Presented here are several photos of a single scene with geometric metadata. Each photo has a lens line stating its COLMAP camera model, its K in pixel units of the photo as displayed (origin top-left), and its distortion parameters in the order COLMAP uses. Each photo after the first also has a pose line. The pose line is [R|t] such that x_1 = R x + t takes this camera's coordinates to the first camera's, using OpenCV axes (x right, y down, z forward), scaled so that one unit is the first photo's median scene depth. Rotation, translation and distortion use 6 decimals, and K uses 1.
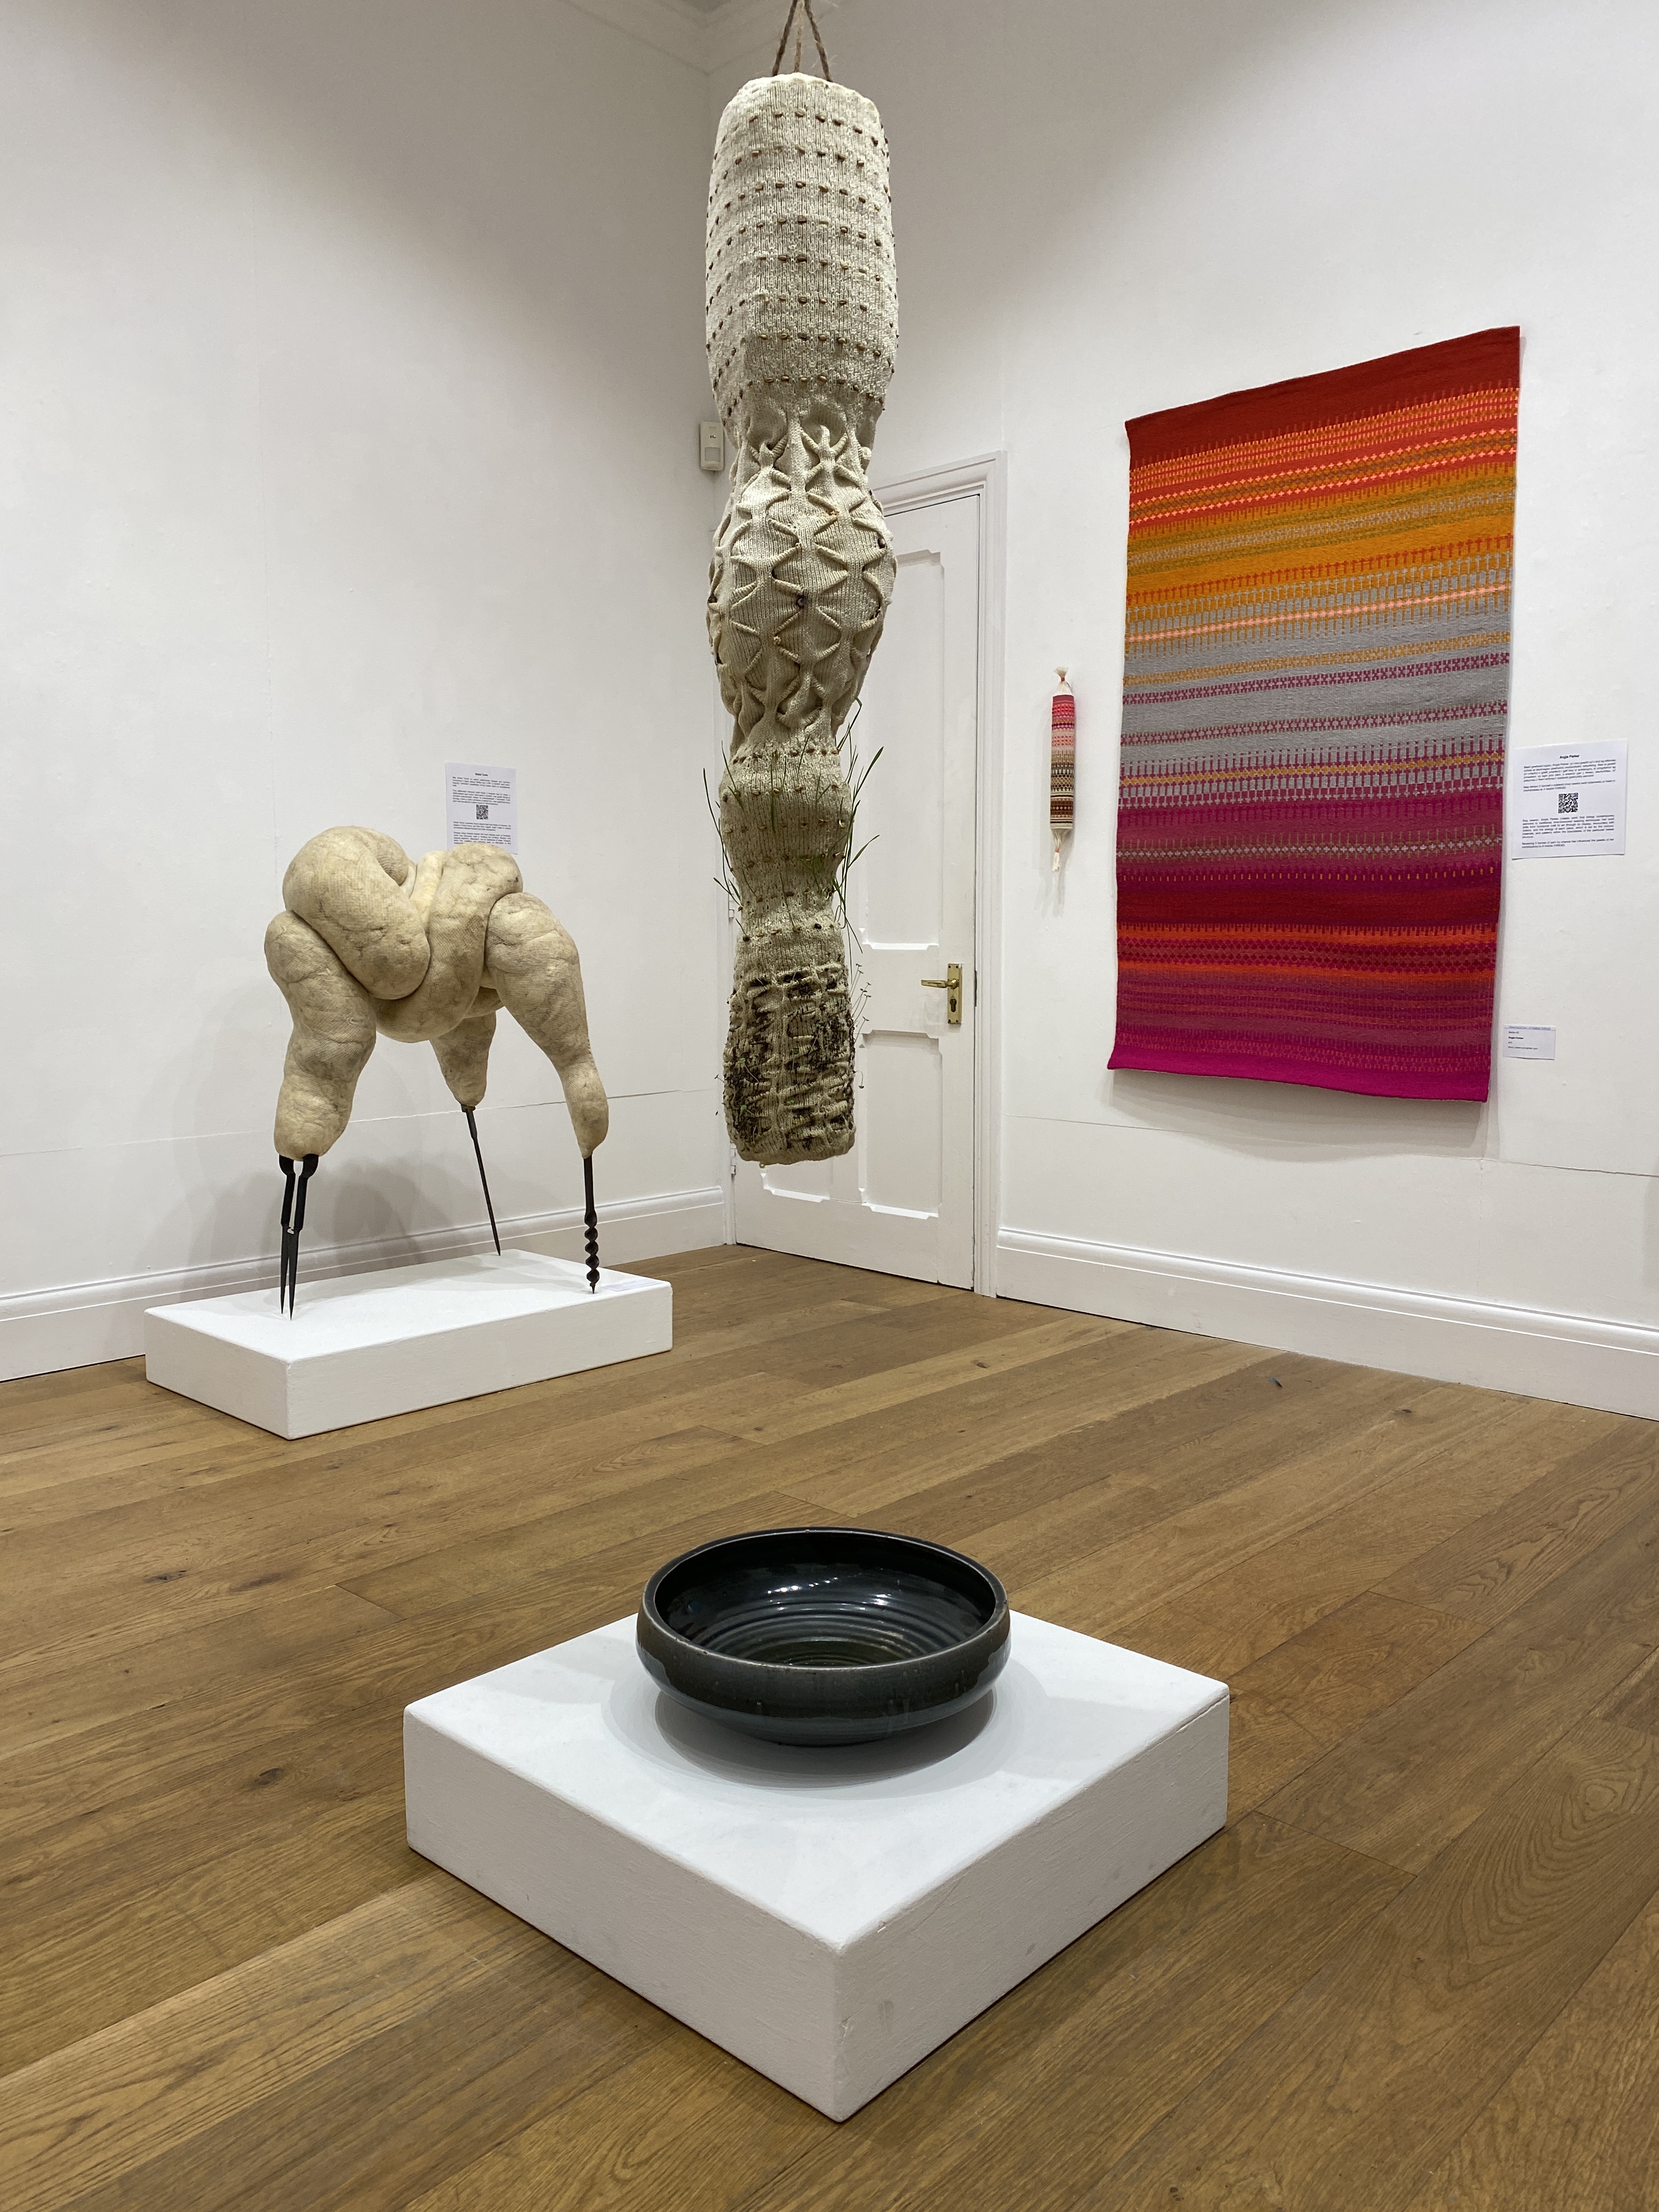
lens RADIAL K [[1663.9, 0, 840.8], [0, 1663.9, 1104.8], [0, 0, 1]] dist [0.030587, -0.038865]
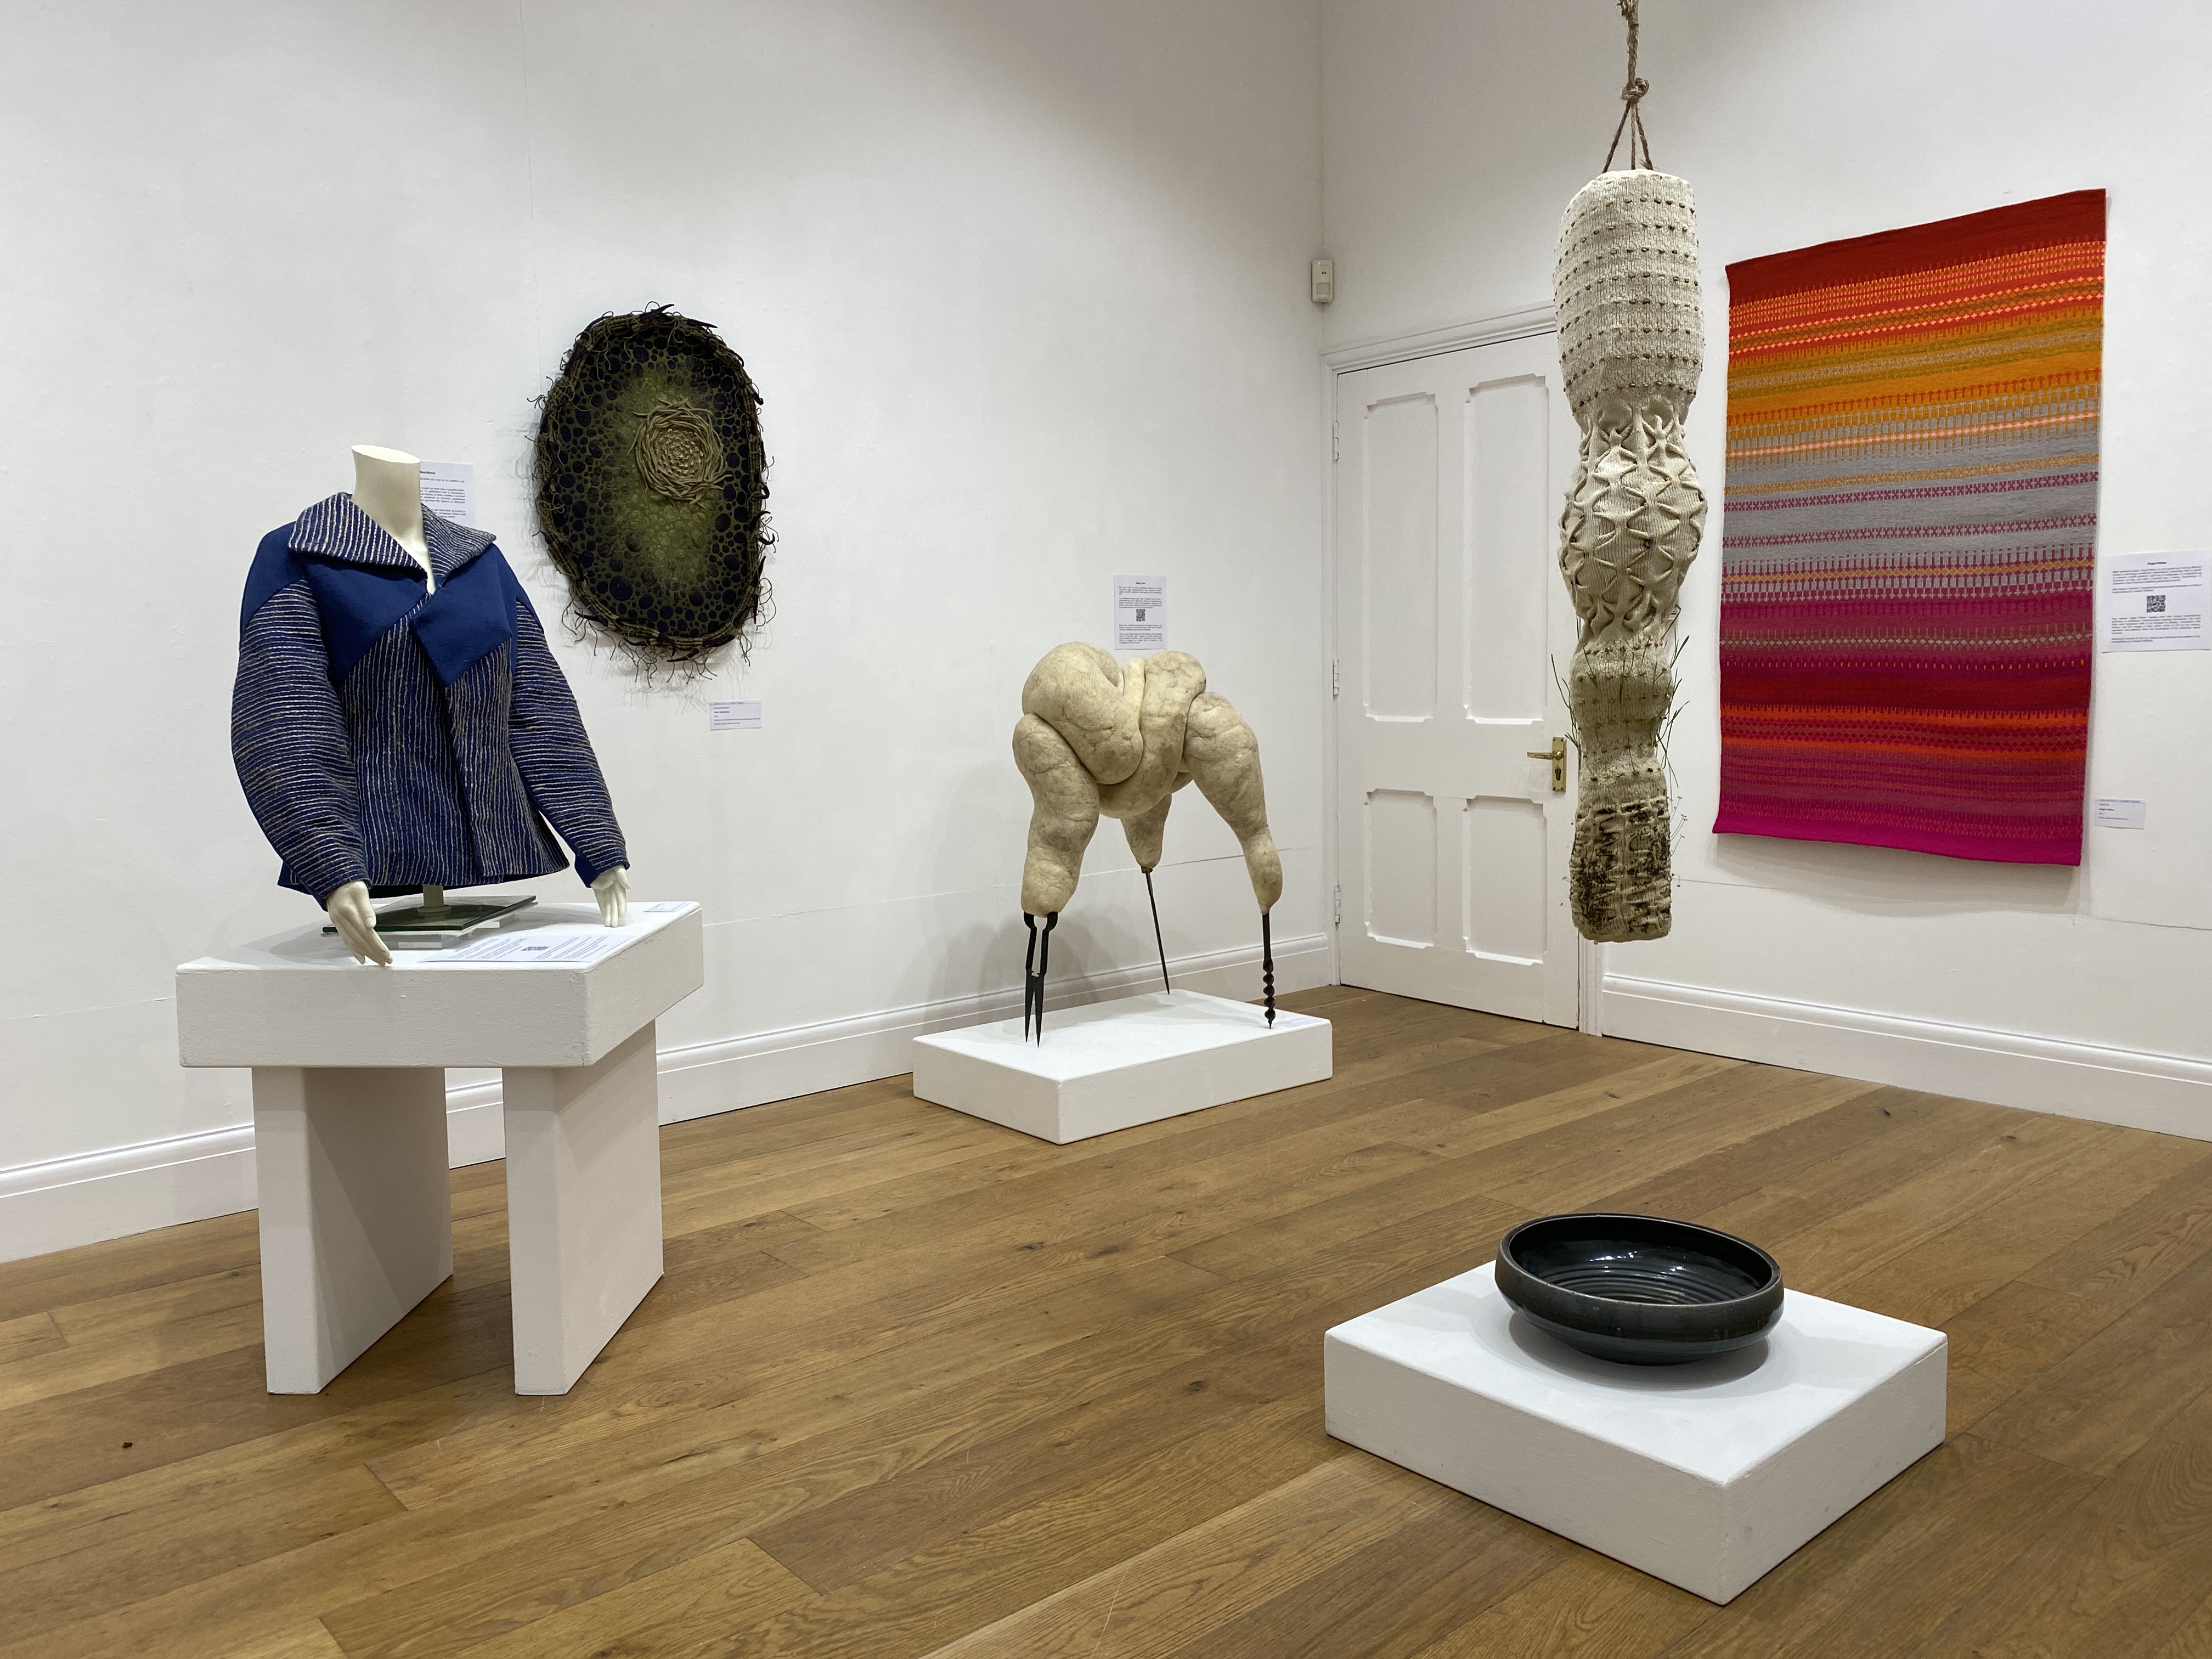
lens RADIAL K [[1663.9, 0, 1105.3], [0, 1663.9, 826.8], [0, 0, 1]] dist [0.030587, -0.038865]
pose [[0.993910, -0.007163, -0.109965, -0.148362], [0.006508, 0.999959, -0.006310, -0.025915], [0.110006, 0.005556, 0.993915, -0.205314]]
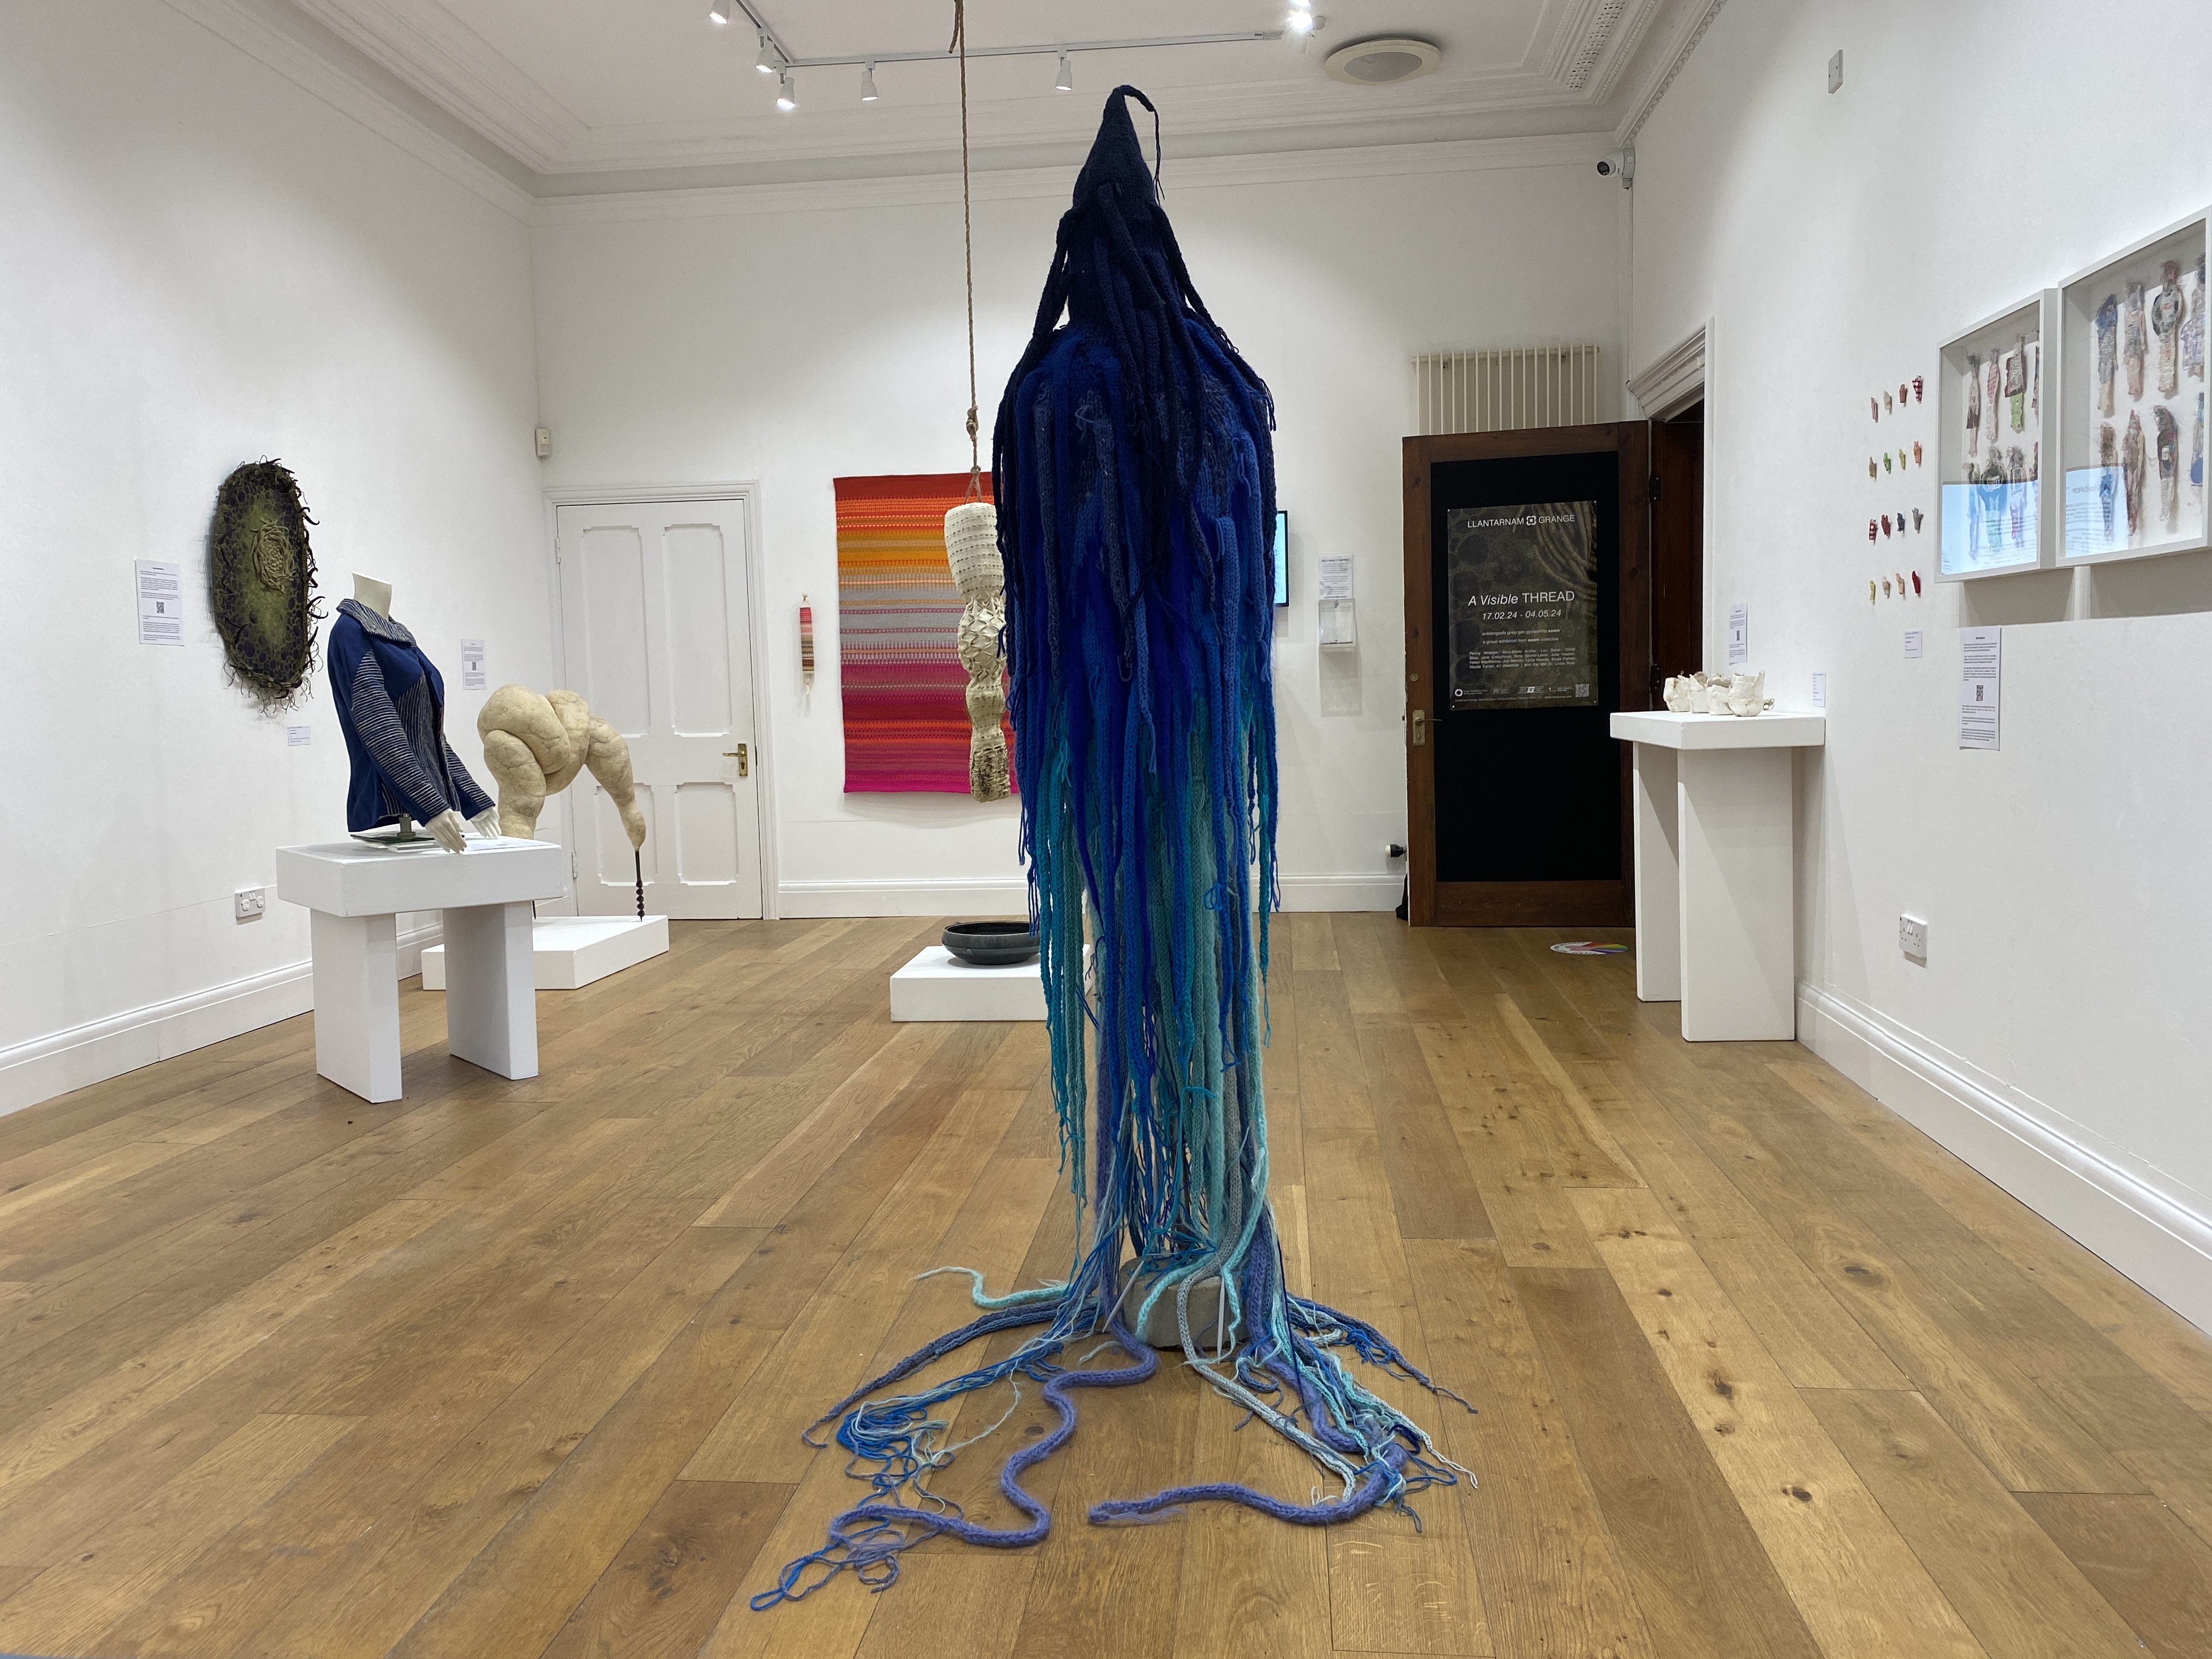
lens RADIAL K [[1663.9, 0, 1117.4], [0, 1663.9, 811.3], [0, 0, 1]] dist [0.030587, -0.038865]
pose [[0.794871, -0.065301, 0.603255, -0.956300], [0.086973, 0.996188, -0.006764, 0.052300], [-0.600513, 0.057844, 0.797520, -0.969144]]
